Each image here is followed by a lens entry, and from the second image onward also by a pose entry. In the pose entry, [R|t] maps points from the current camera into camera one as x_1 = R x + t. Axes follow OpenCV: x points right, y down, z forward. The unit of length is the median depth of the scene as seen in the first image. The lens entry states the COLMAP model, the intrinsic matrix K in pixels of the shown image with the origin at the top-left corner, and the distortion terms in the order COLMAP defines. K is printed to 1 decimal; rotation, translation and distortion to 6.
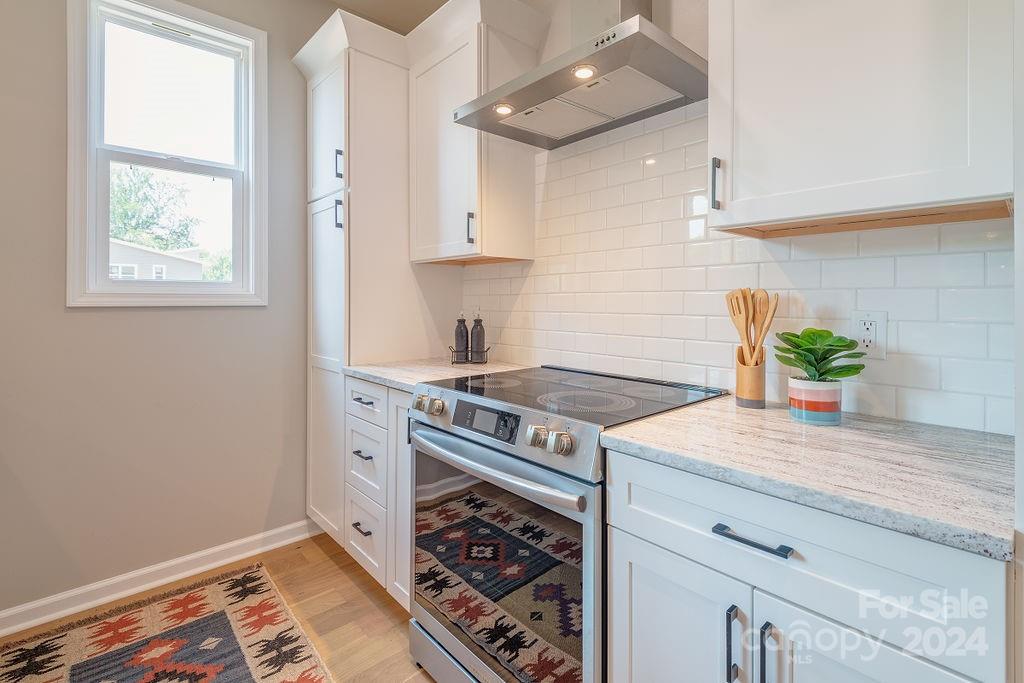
lens RADIAL K [[479.1, 0, 511.7], [0, 479.1, 301.5], [0, 0, 1]] dist [0.007330, -0.002651]
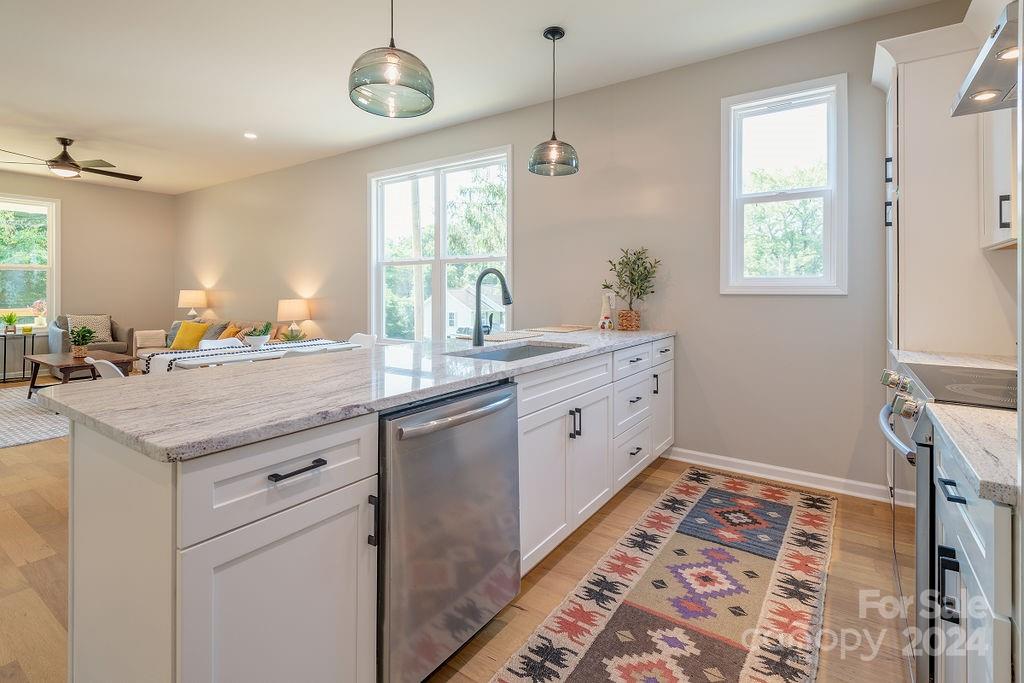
lens RADIAL K [[479.1, 0, 517.3], [0, 479.1, 294.5], [0, 0, 1]] dist [0.007330, -0.002651]
pose [[0.238803, 0.007686, -0.971038, 0.590601], [-0.001540, 0.999970, 0.007537, 0.001345], [0.971067, -0.000304, 0.238808, -0.139319]]
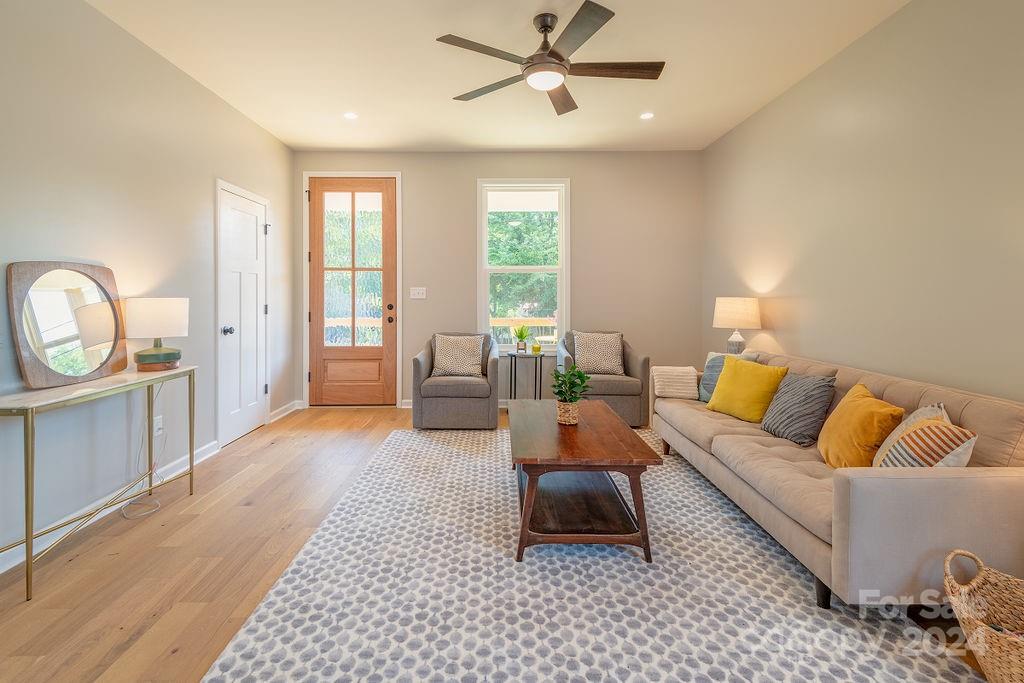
lens RADIAL K [[479.1, 0, 484.1], [0, 479.1, 298.3], [0, 0, 1]] dist [0.007330, -0.002651]
pose [[-0.689431, 0.000010, -0.724351, -1.431245], [-0.001812, 0.999997, 0.001738, 0.001867], [0.724349, 0.002511, -0.689429, -1.085615]]
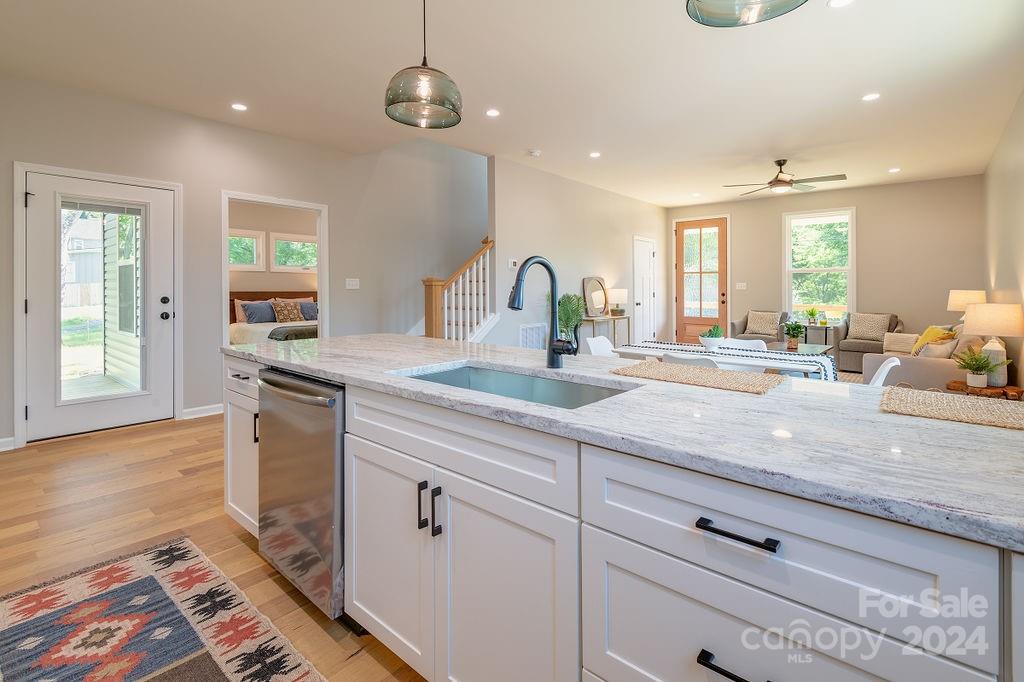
lens RADIAL K [[479.1, 0, 516.0], [0, 479.1, 285.1], [0, 0, 1]] dist [0.007330, -0.002651]
pose [[-0.992078, -0.005348, -0.125513, -0.496104], [-0.004837, 0.999979, -0.004373, -0.003308], [0.125534, -0.003731, -0.992082, 0.949476]]
